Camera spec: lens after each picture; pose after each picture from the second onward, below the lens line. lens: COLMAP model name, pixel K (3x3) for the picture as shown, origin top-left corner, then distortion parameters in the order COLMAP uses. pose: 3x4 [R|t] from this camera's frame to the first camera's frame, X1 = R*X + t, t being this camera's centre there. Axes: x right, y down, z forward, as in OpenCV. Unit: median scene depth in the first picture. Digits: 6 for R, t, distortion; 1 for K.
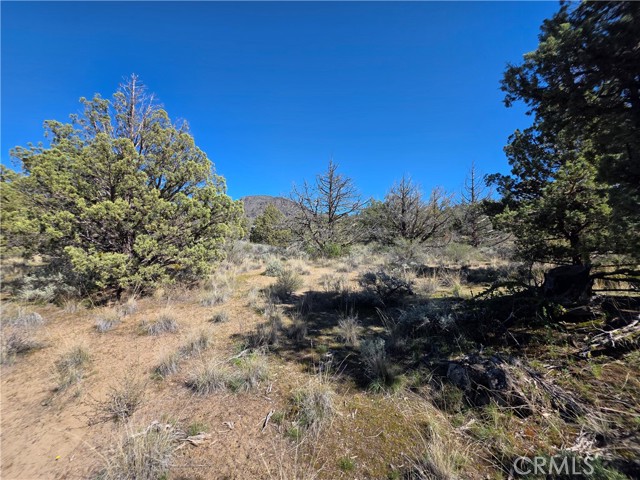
lens RADIAL K [[254.8, 0, 320.6], [0, 254.8, 241.9], [0, 0, 1]] dist [0.001624, 0.000377]
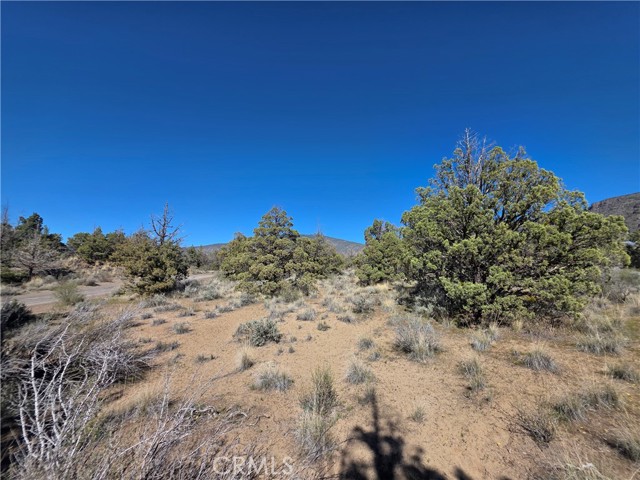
lens RADIAL K [[254.8, 0, 319.7], [0, 254.8, 238.3], [0, 0, 1]] dist [0.001624, 0.000377]
pose [[0.424019, -0.118149, -0.897913, -0.028619], [0.014239, 0.992201, -0.123831, -0.022437], [0.905541, 0.039721, 0.422395, -0.136618]]
